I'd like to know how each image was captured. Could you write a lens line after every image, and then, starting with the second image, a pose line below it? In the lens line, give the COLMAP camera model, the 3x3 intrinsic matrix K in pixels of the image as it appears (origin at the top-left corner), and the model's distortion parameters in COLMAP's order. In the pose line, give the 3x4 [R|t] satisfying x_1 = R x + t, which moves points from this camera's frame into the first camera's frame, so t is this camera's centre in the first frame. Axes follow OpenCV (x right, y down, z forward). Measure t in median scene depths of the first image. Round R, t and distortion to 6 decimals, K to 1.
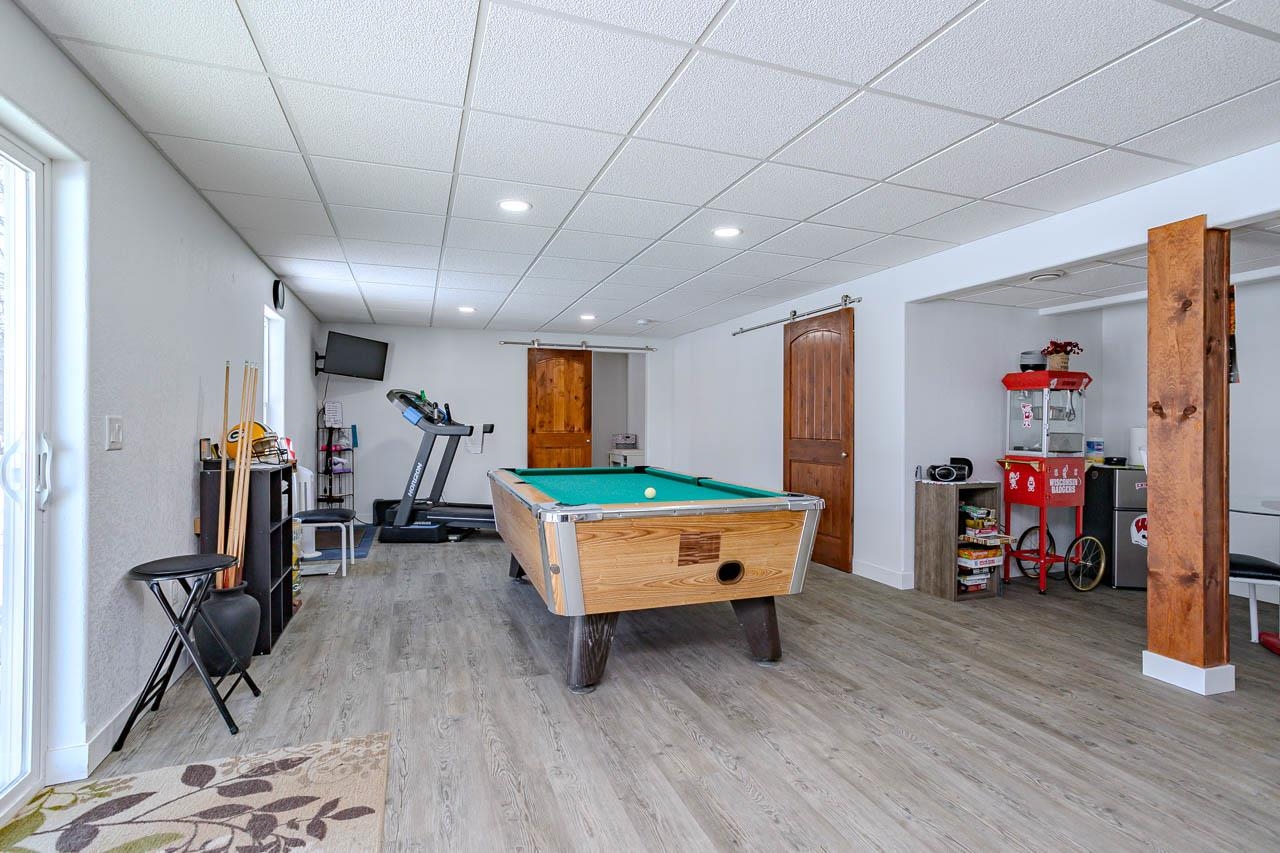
lens RADIAL K [[609.3, 0, 640.0], [0, 609.3, 426.5], [0, 0, 1]] dist [-0.051426, 0.030029]
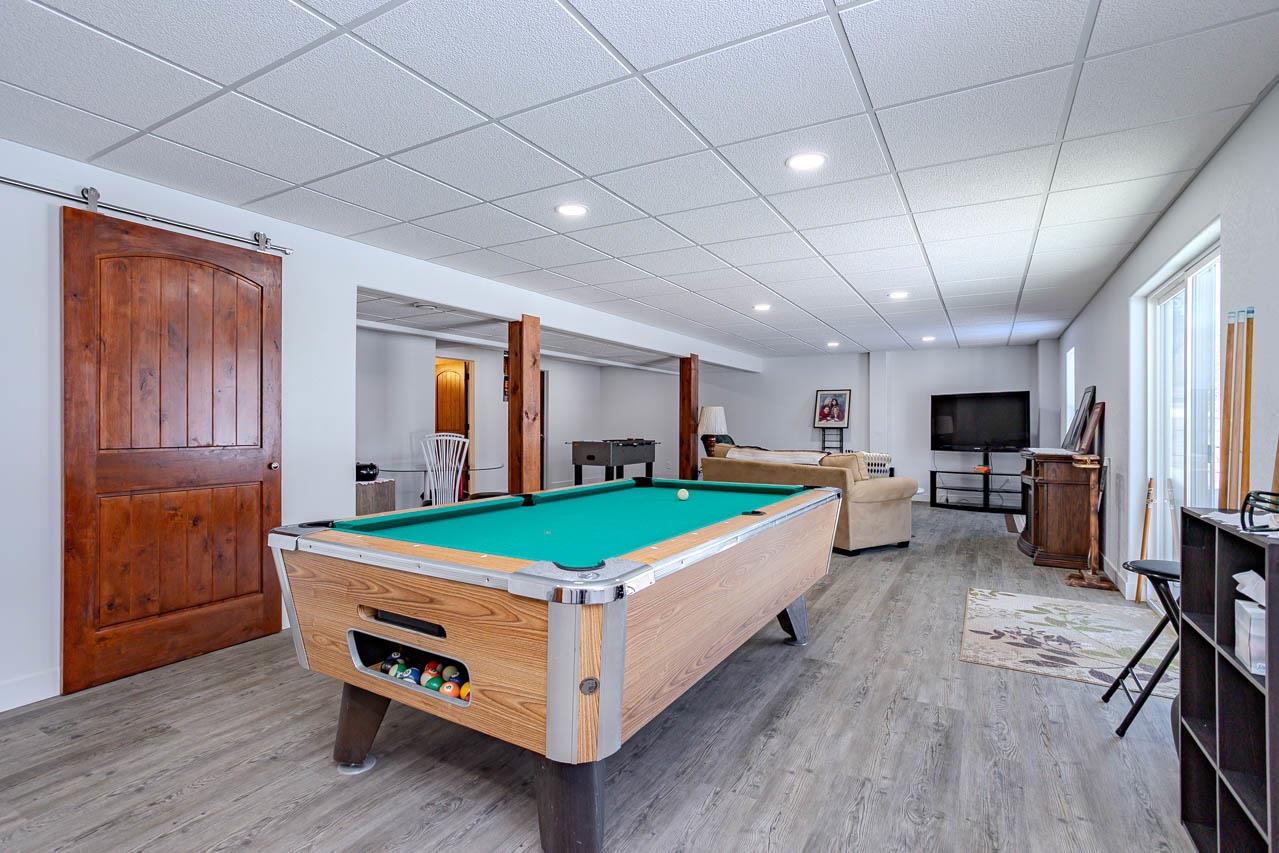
lens RADIAL K [[608.8, 0, 639.5], [0, 608.8, 426.5], [0, 0, 1]] dist [-0.051426, 0.030029]
pose [[-0.637703, -0.006765, 0.770252, -0.701742], [-0.000358, 0.999964, 0.008486, -0.007072], [-0.770282, 0.005136, -0.637683, 1.707749]]
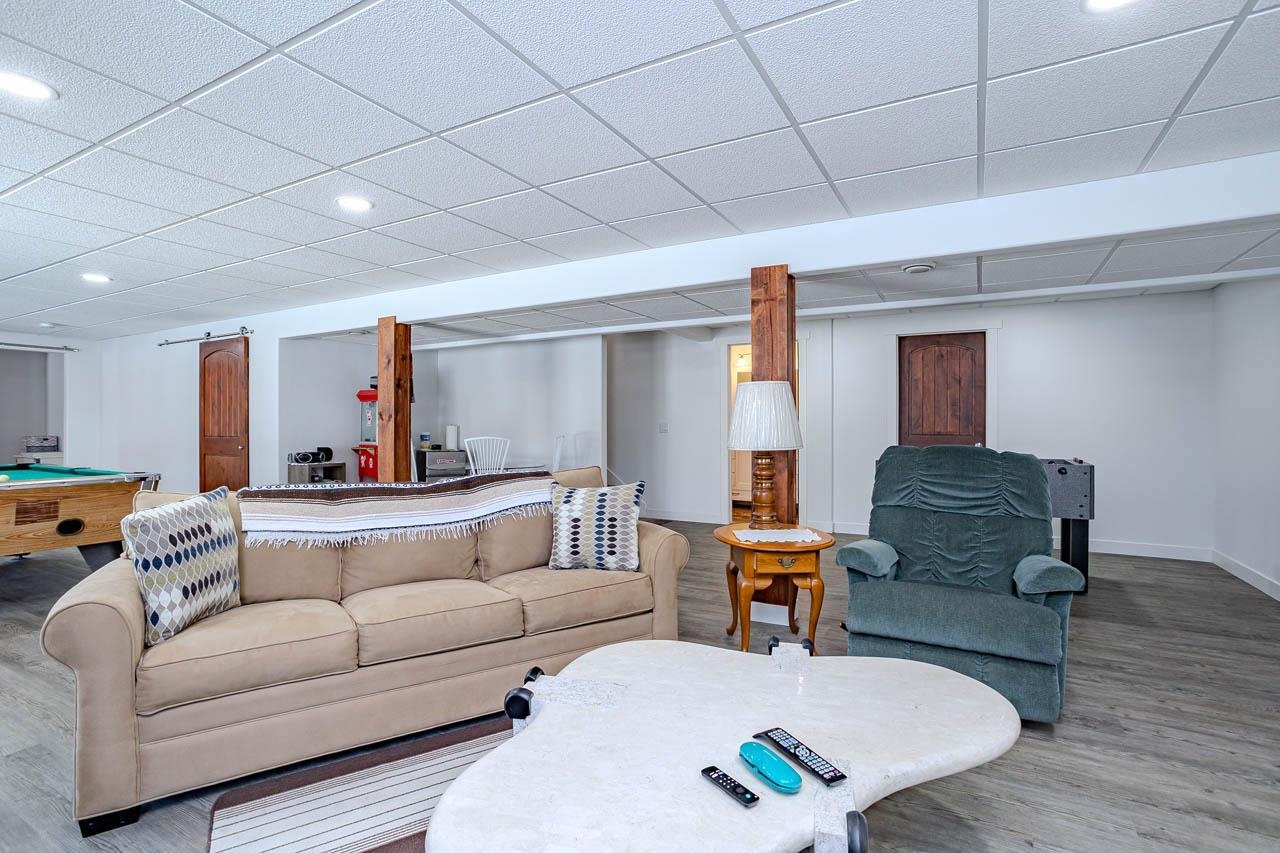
lens RADIAL K [[609.3, 0, 640.0], [0, 609.3, 426.5], [0, 0, 1]] dist [-0.051426, 0.030029]
pose [[0.759392, -0.005557, 0.650609, 0.226250], [0.005744, 0.999982, 0.001836, 0.004625], [-0.650608, 0.002343, 0.759411, -0.852945]]
